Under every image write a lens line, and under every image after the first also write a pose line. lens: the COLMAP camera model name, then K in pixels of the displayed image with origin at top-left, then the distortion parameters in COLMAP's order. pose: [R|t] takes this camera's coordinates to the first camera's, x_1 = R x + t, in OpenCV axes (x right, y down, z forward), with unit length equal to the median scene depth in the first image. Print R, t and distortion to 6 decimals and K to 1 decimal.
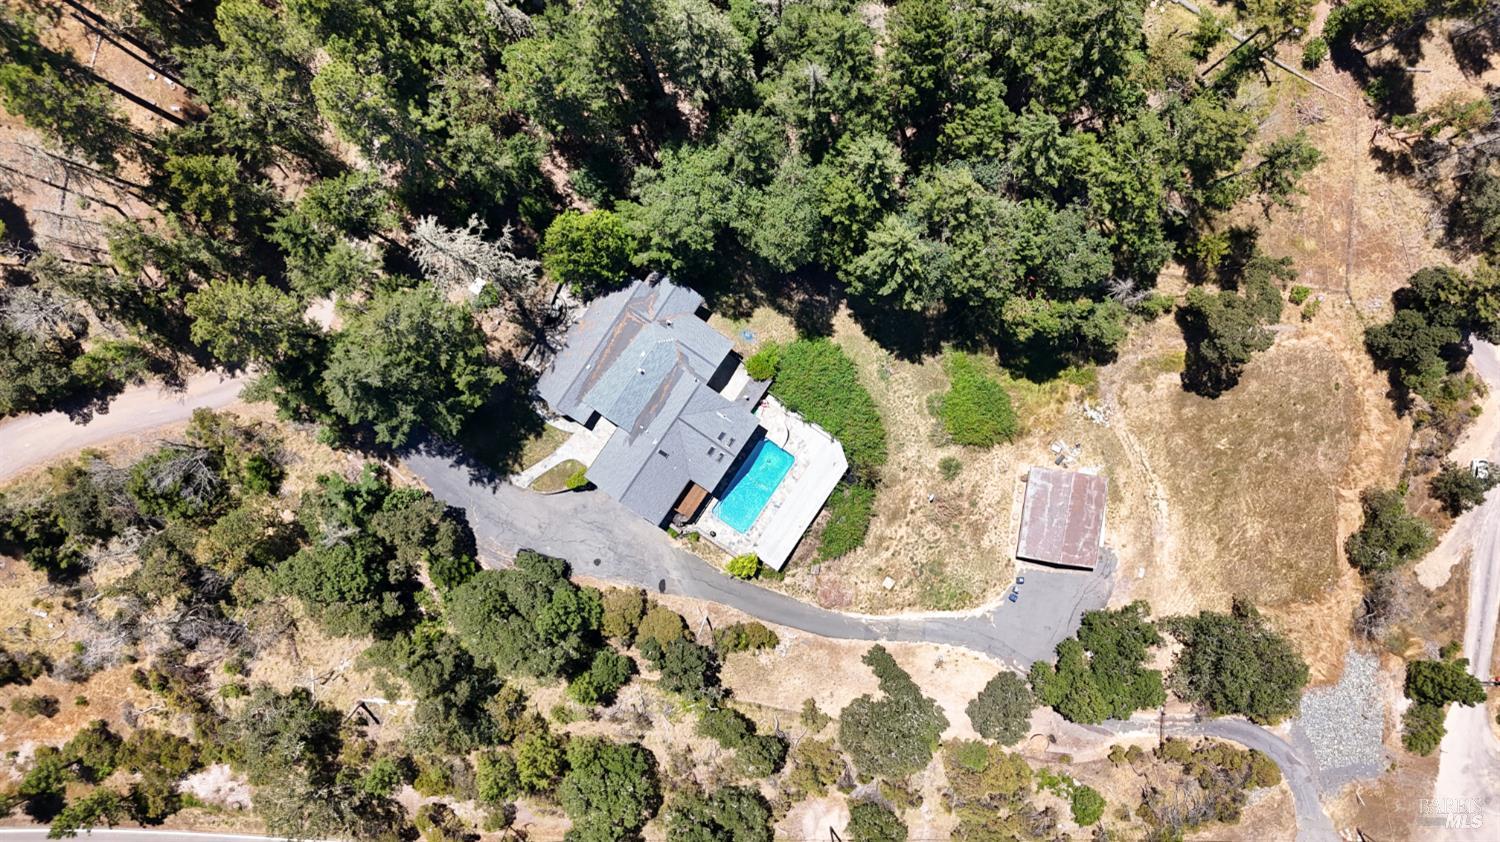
lens RADIAL K [[1113.9, 0, 742.4], [0, 1113.9, 432.2], [0, 0, 1]] dist [0.060411, -0.052795]
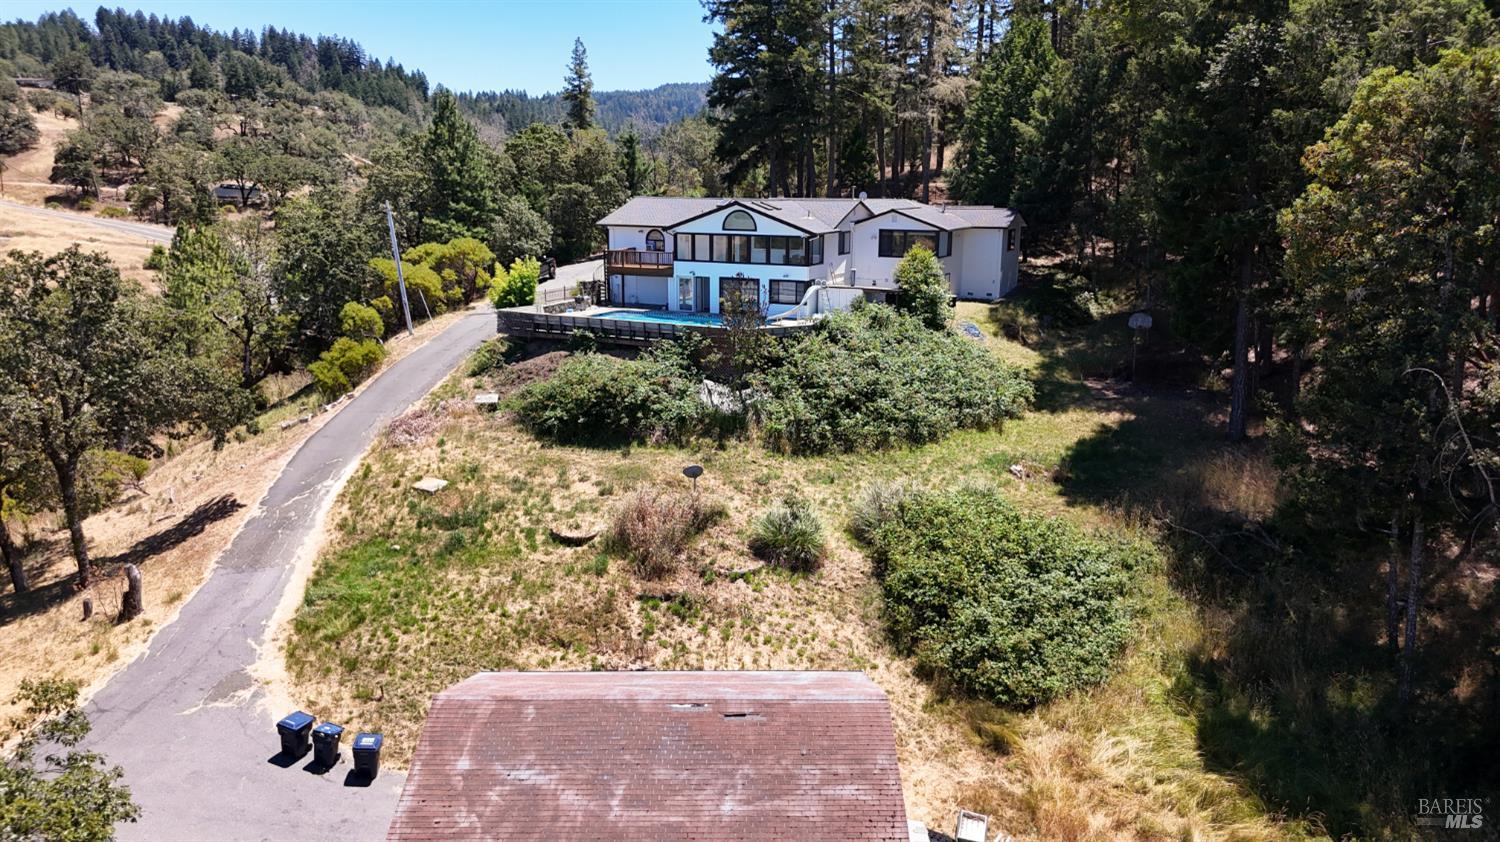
lens RADIAL K [[1113.9, 0, 753.9], [0, 1113.9, 422.0], [0, 0, 1]] dist [0.060411, -0.052795]
pose [[0.159808, 0.227694, -0.960529, 0.488783], [-0.986878, 0.014099, -0.160850, 0.094633], [-0.023082, 0.973631, 0.226959, 0.924785]]
